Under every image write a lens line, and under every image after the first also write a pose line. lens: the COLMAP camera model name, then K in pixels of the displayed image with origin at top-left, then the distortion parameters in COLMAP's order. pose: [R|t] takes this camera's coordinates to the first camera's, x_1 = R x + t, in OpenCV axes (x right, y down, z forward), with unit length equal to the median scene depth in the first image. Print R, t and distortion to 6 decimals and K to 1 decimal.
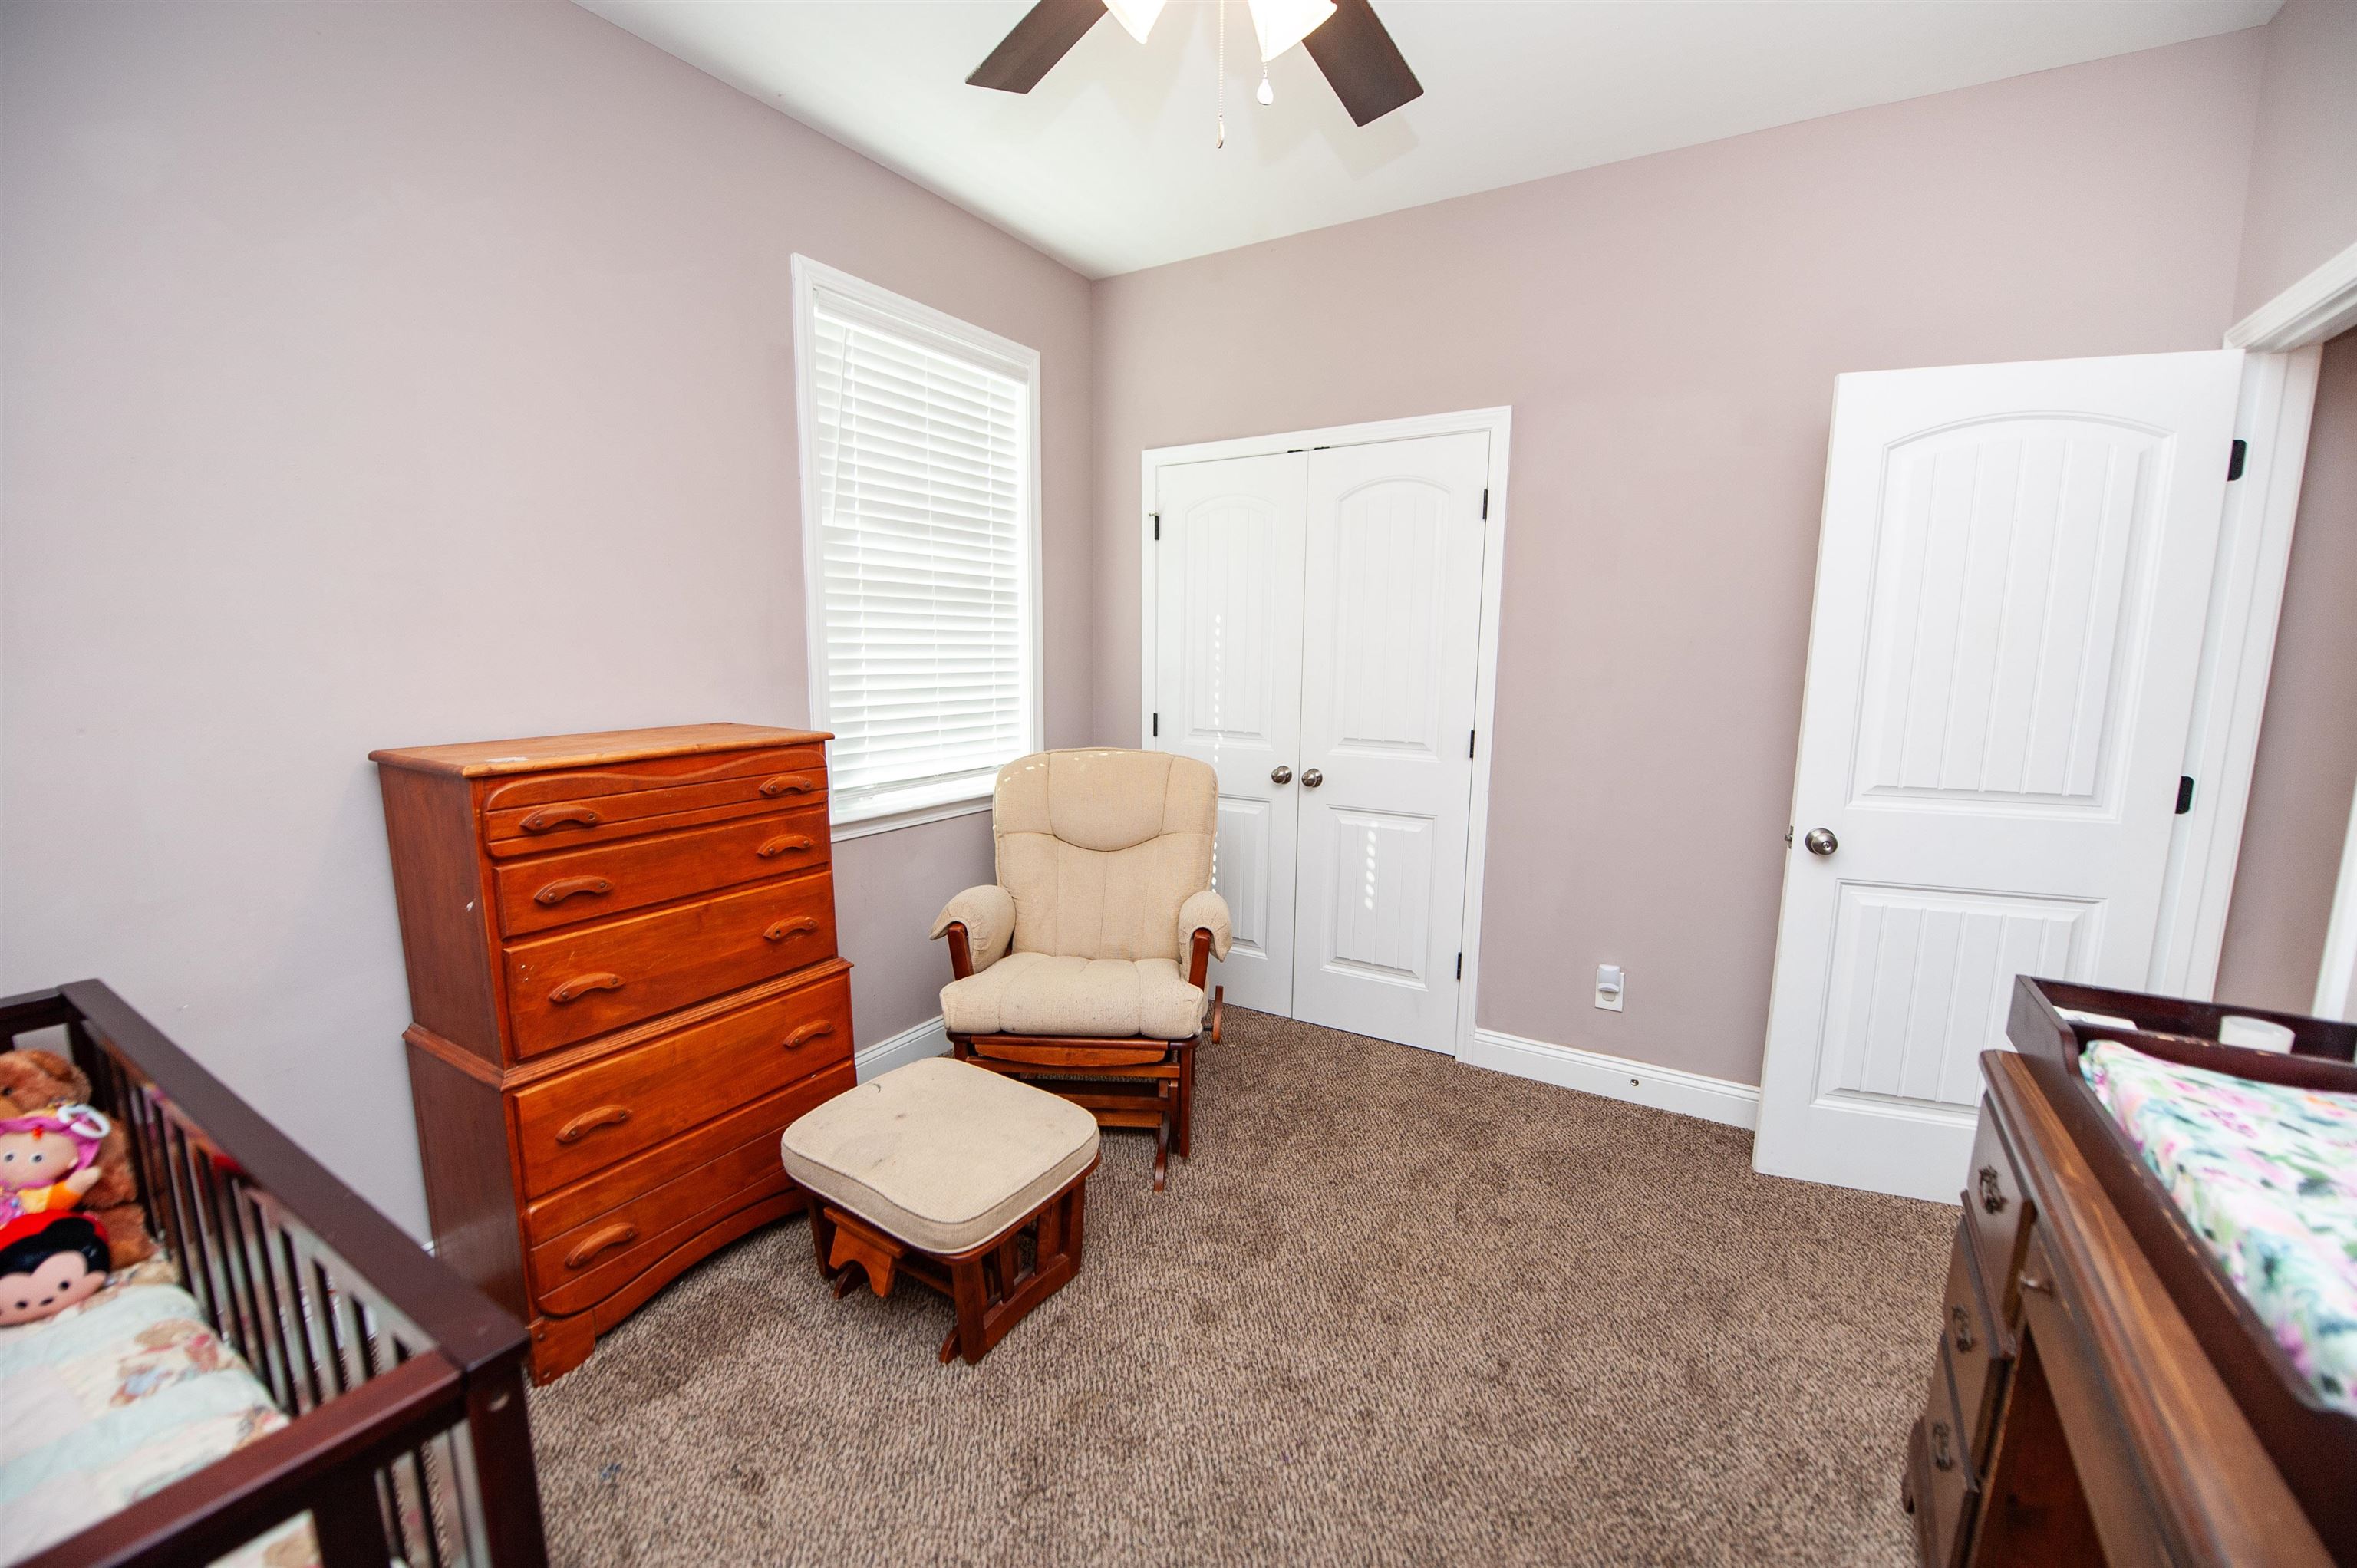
lens RADIAL K [[935.8, 0, 1187.3], [0, 935.8, 788.1], [0, 0, 1]] dist [-0.015080, -0.003324]
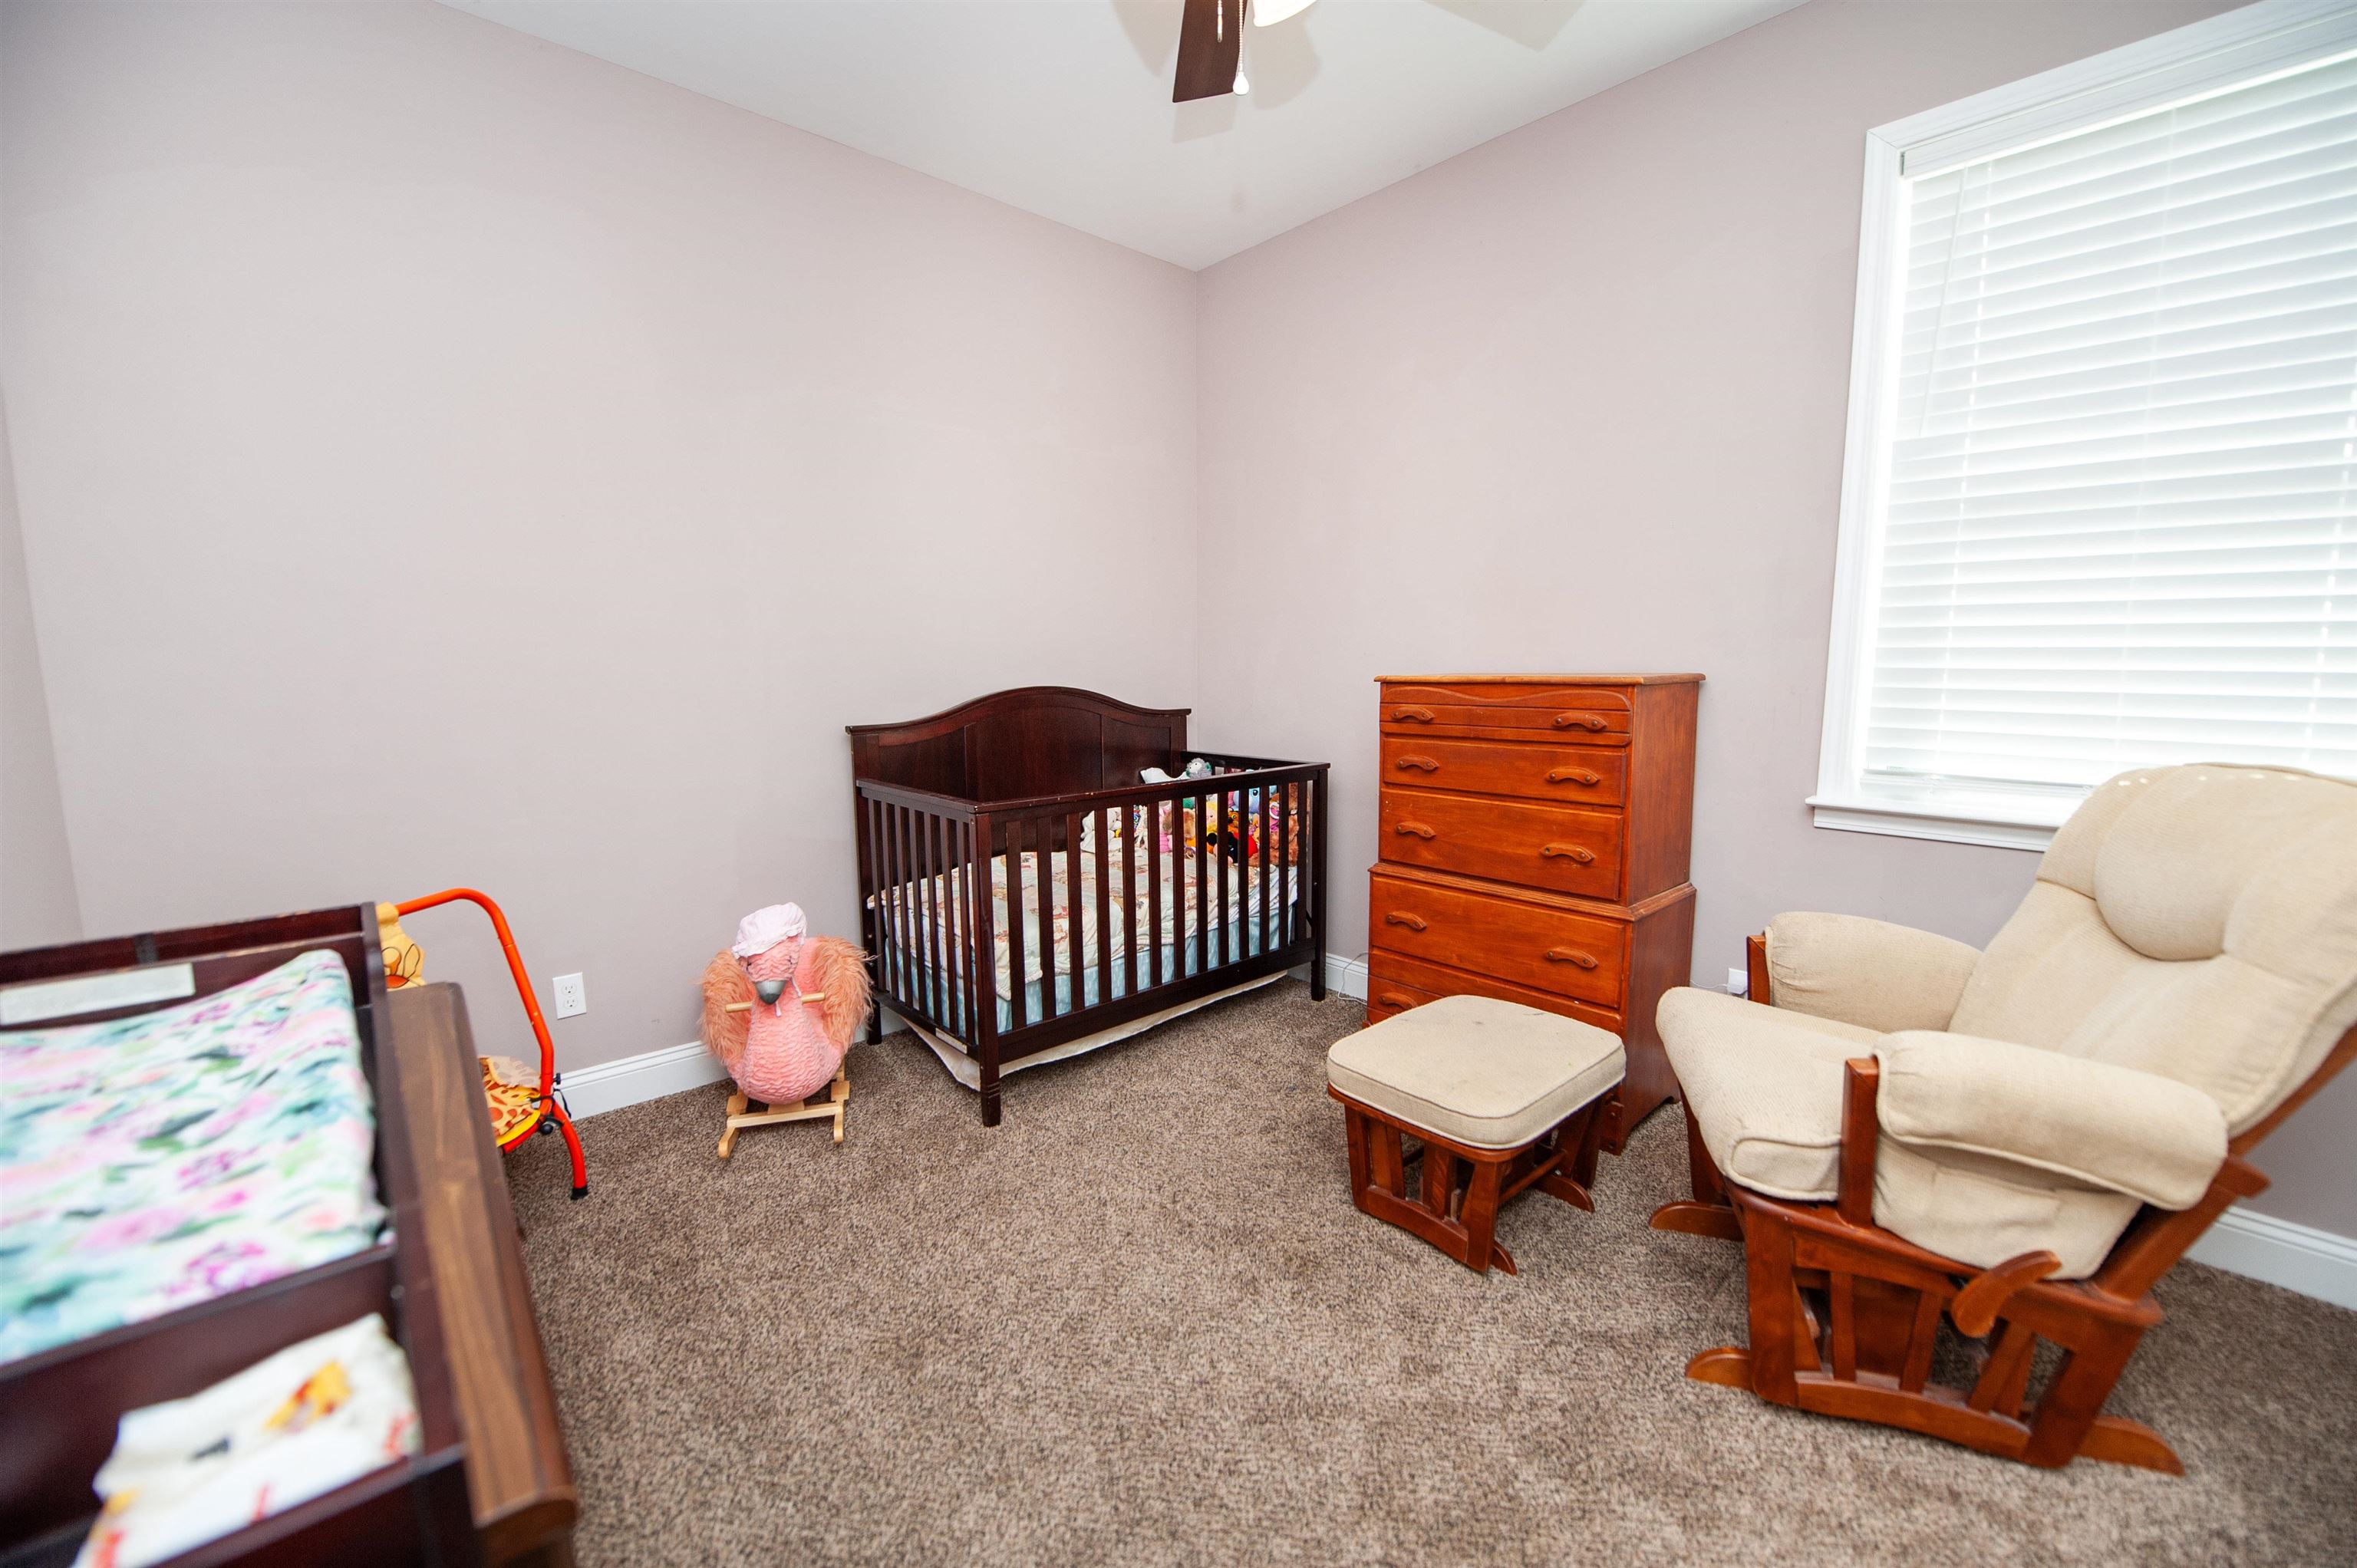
lens RADIAL K [[935.8, 0, 1187.3], [0, 935.8, 788.1], [0, 0, 1]] dist [-0.015080, -0.003324]
pose [[-0.283463, 0.123926, -0.950942, 0.803524], [-0.140686, 0.975512, 0.169065, -0.050782], [0.948608, 0.181708, -0.259087, 0.929331]]
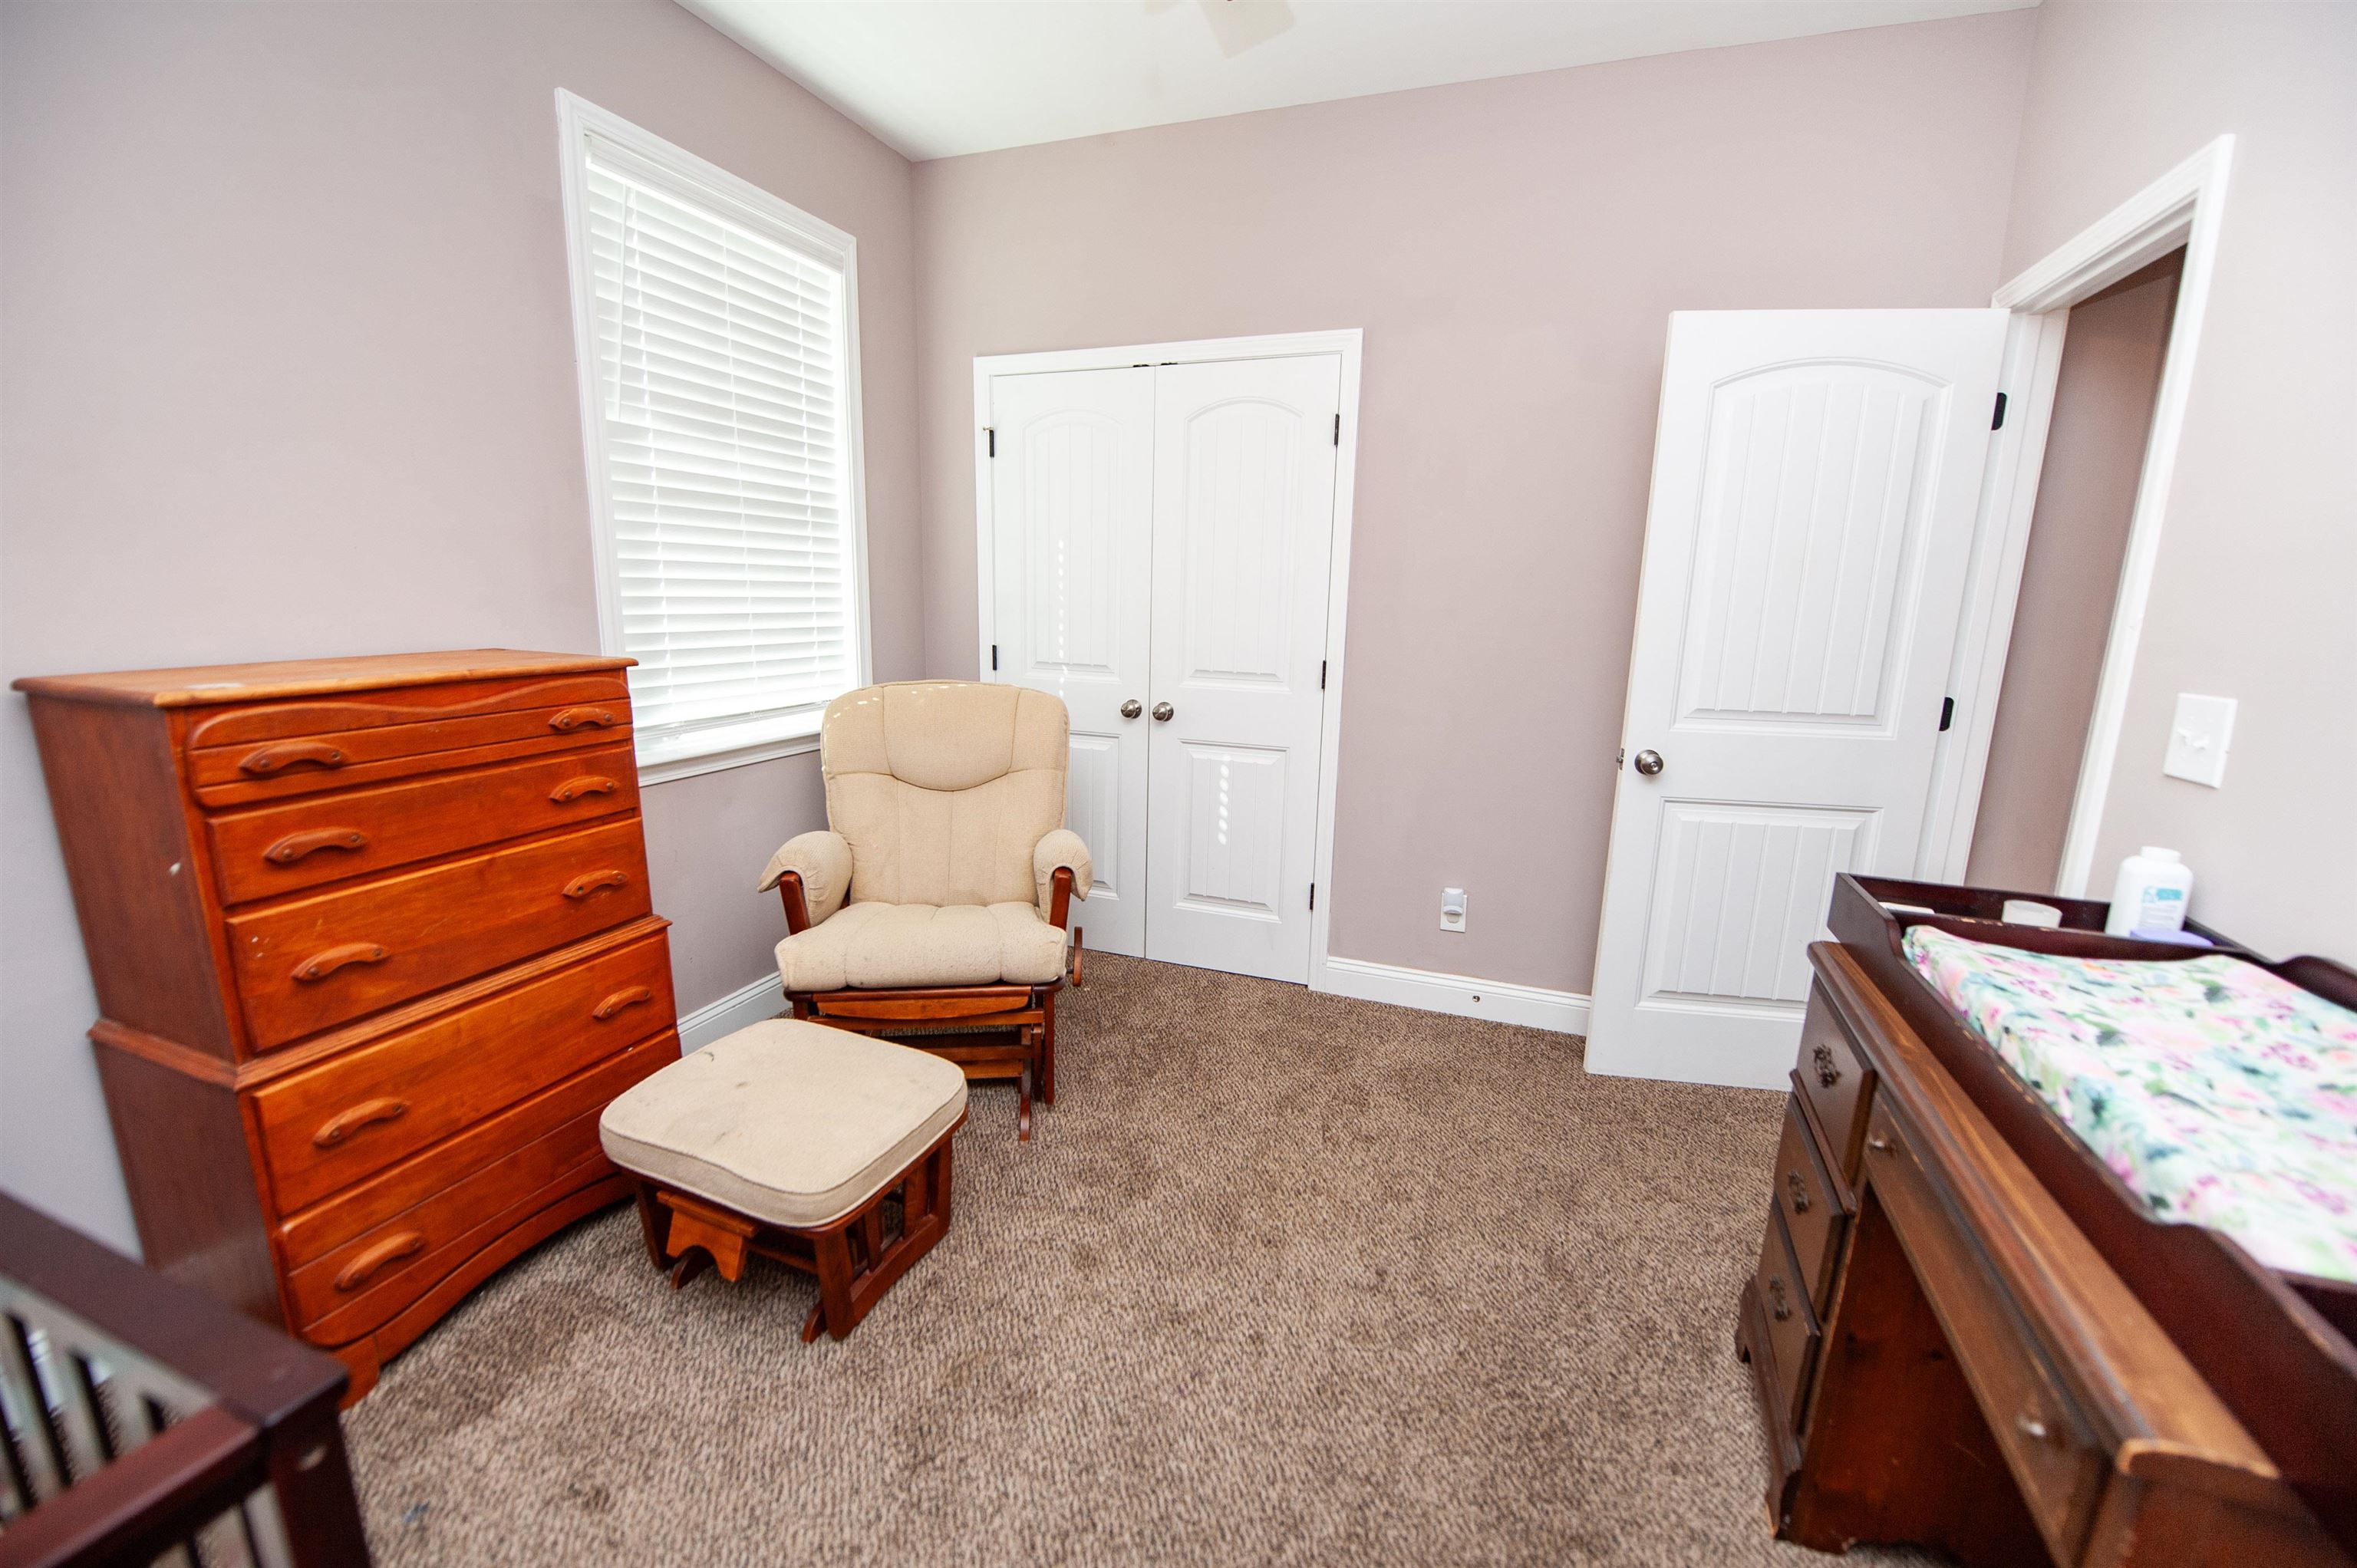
lens RADIAL K [[954.2, 0, 1186.3], [0, 954.2, 786.5], [0, 0, 1]] dist [-0.012579, -0.005026]
pose [[0.982106, -0.024878, 0.186681, -0.050677], [0.014536, 0.998293, 0.056563, 0.019207], [-0.187770, -0.052837, 0.980791, 0.035254]]
